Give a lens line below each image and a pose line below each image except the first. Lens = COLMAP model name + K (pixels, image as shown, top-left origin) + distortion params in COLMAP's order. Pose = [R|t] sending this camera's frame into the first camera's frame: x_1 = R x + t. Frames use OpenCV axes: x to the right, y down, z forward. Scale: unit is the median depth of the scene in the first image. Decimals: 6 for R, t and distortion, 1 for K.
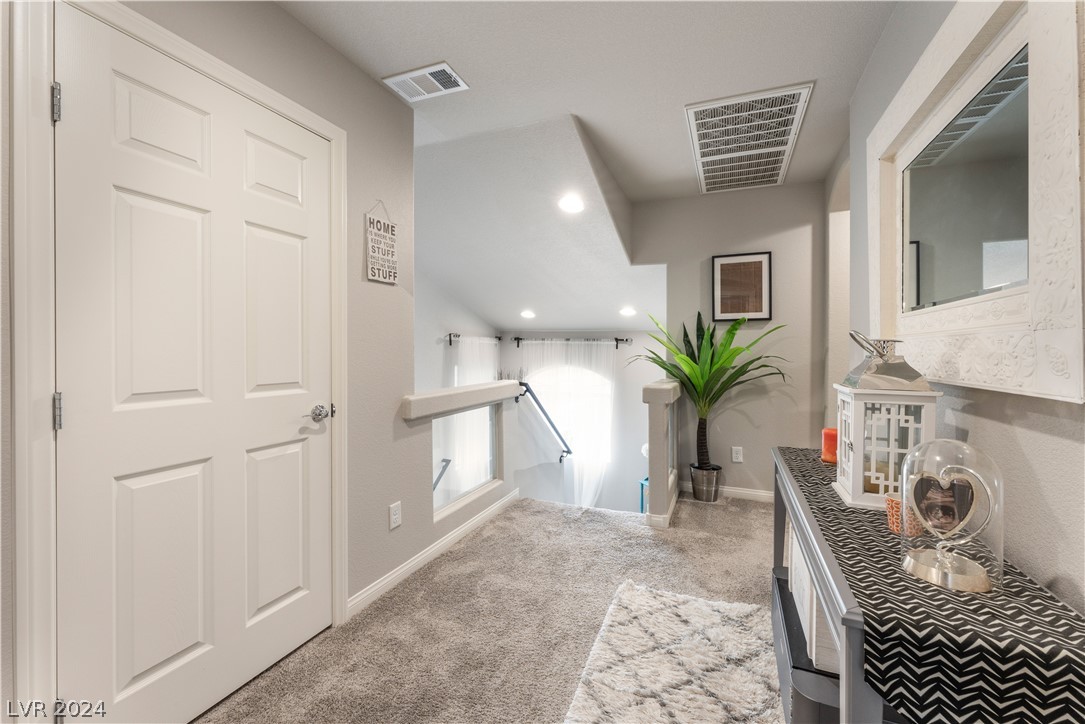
lens RADIAL K [[448.0, 0, 541.6], [0, 448.0, 351.6], [0, 0, 1]] dist [-0.000083, -0.000094]
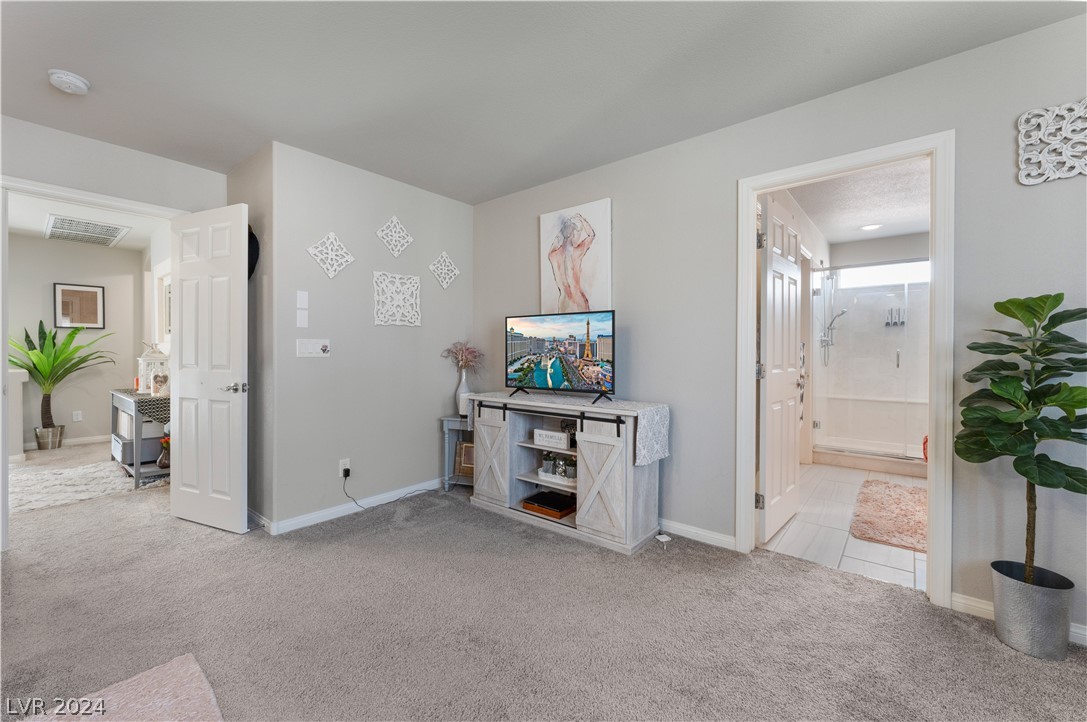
lens RADIAL K [[437.5, 0, 540.9], [0, 437.5, 352.9], [0, 0, 1]] dist [-0.002123, -0.000299]
pose [[0.290576, -0.005337, 0.956837, -0.534618], [0.002940, 0.999985, 0.004685, 0.013028], [-0.956847, 0.001452, 0.290588, -0.958800]]
